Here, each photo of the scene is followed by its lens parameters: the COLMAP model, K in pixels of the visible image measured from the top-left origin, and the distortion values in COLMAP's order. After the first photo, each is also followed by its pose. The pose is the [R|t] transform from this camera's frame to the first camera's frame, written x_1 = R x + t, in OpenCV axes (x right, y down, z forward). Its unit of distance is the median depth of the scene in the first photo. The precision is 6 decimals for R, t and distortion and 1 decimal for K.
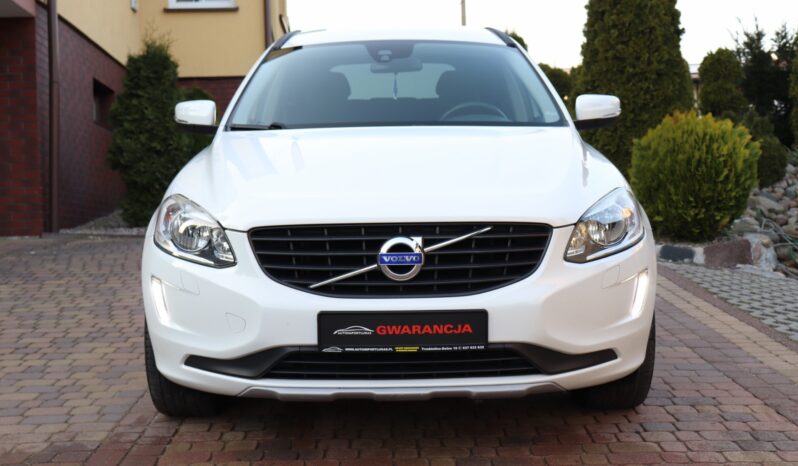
lens RADIAL K [[1008.3, 0, 399.0], [0, 1008.3, 233.0], [0, 0, 1]] dist [0.000677, 0.001986]
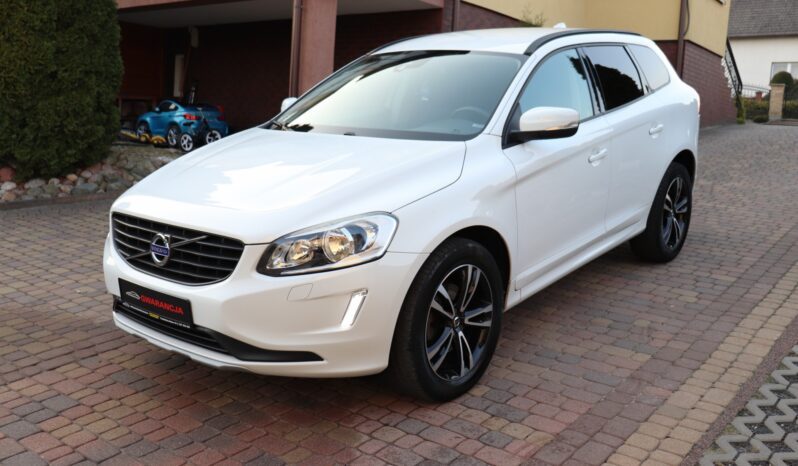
lens RADIAL K [[750.6, 0, 397.5], [0, 750.6, 231.4], [0, 0, 1]] dist [-0.140390, 0.186439]
pose [[0.769135, 0.147737, -0.621776, 0.856144], [-0.070559, 0.986596, 0.147139, -0.166546], [0.635180, -0.069298, 0.769249, 0.434928]]
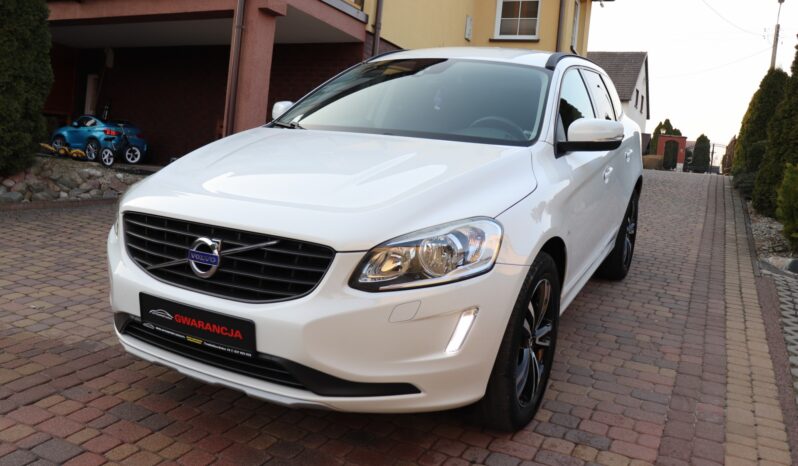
lens RADIAL K [[654.3, 0, 395.1], [0, 654.3, 232.7], [0, 0, 1]] dist [-0.183457, 0.162750]
pose [[0.878614, 0.146763, -0.454420, 0.489439], [-0.115203, 0.988638, 0.096557, -0.090833], [0.463428, -0.032486, 0.885539, 0.479141]]
